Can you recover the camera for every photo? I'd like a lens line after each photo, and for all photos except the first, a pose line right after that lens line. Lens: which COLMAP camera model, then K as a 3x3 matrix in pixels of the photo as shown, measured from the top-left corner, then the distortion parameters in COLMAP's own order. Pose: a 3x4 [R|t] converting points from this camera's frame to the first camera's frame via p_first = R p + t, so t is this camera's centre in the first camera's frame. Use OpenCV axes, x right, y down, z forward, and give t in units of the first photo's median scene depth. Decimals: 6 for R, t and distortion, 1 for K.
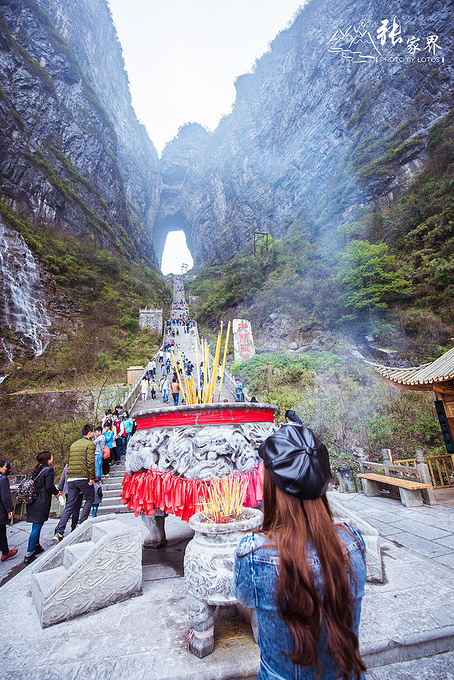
lens RADIAL K [[280.6, 0, 222.4], [0, 280.6, 338.2], [0, 0, 1]] dist [-0.008745, -0.006390]
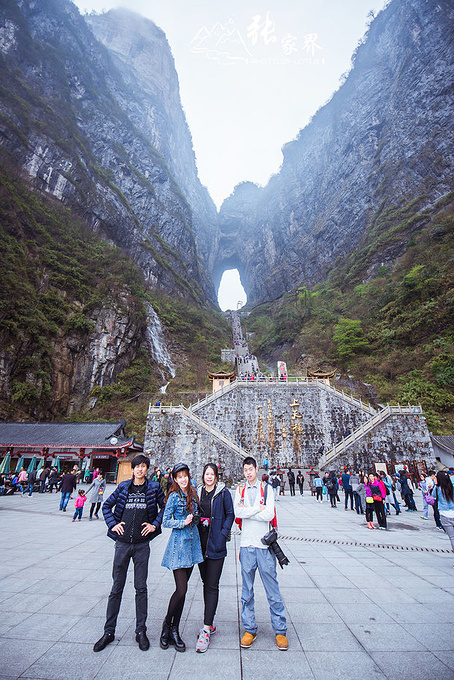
lens RADIAL K [[280.6, 0, 225.7], [0, 280.6, 334.6], [0, 0, 1]] dist [-0.008745, -0.006390]
pose [[0.986210, -0.005827, -0.165394, -0.000390], [-0.011337, 0.994653, -0.102646, -0.009135], [0.165108, 0.103105, 0.980871, -0.264245]]
